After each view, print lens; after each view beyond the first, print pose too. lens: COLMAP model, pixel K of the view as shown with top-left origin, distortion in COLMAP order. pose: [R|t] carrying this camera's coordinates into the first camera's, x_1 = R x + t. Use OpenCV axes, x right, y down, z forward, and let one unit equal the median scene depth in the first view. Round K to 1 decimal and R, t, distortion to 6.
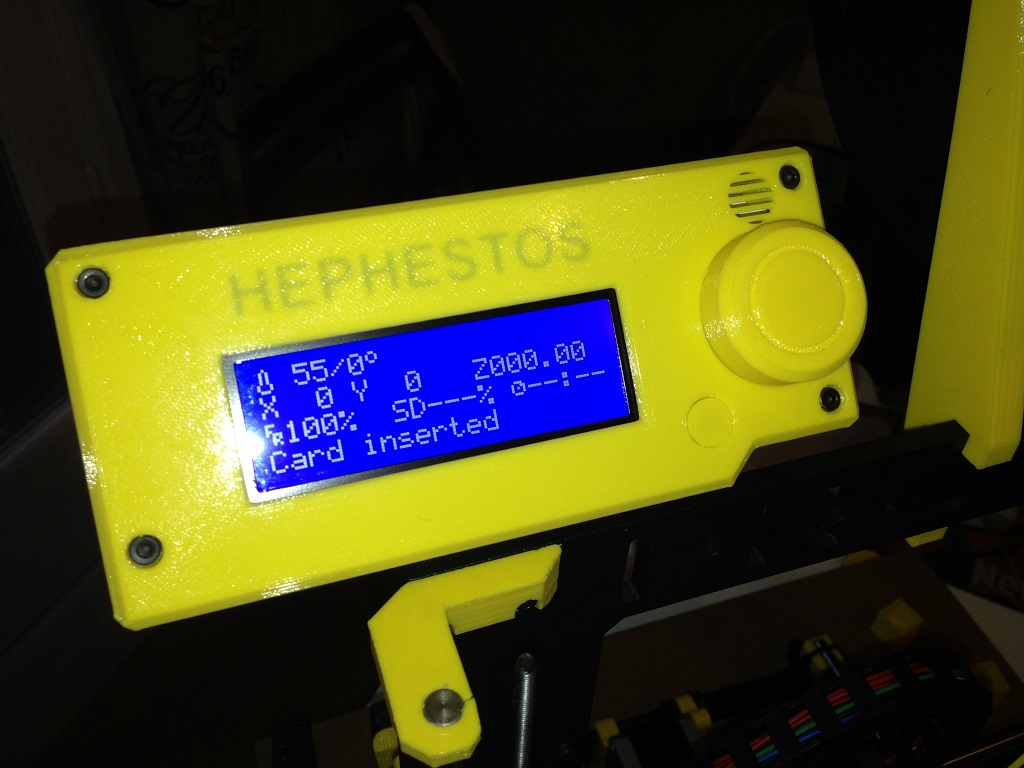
lens RADIAL K [[935.4, 0, 516.9], [0, 935.4, 378.5], [0, 0, 1]] dist [0.009203, 0.000000]
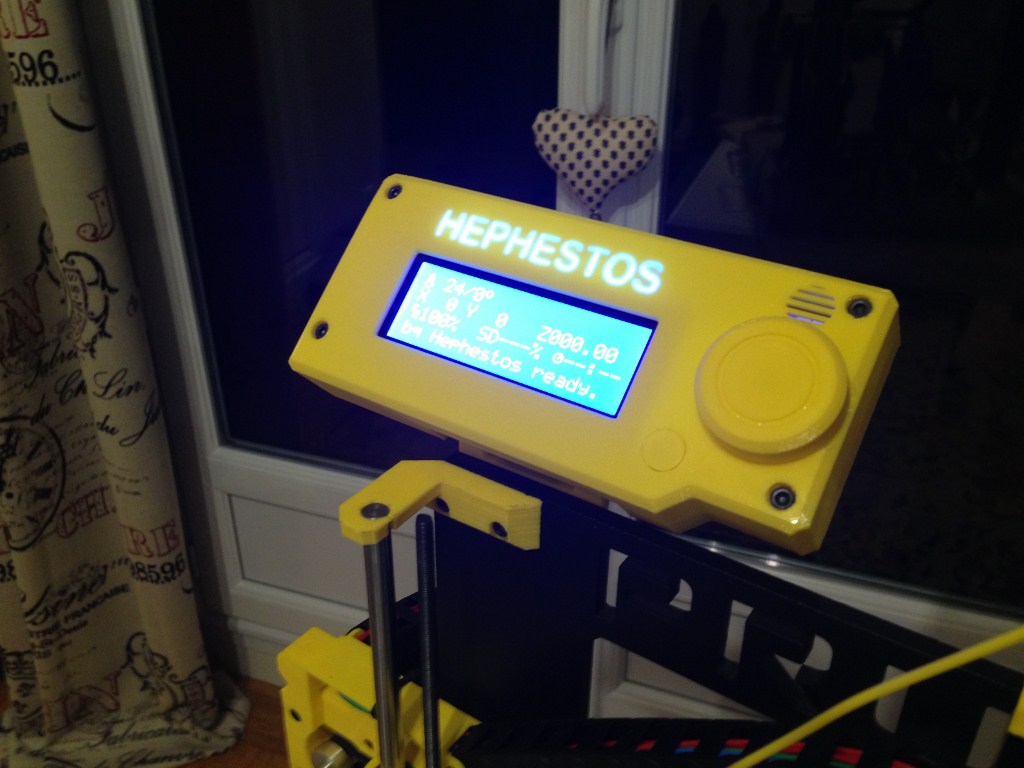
lens RADIAL K [[935.4, 0, 523.1], [0, 935.4, 377.1], [0, 0, 1]] dist [0.009203, 0.000000]
pose [[0.619562, 0.355378, -0.699893, 0.926645], [-0.538306, 0.841304, -0.049340, 0.127430], [0.571288, 0.407325, 0.712542, 0.047903]]
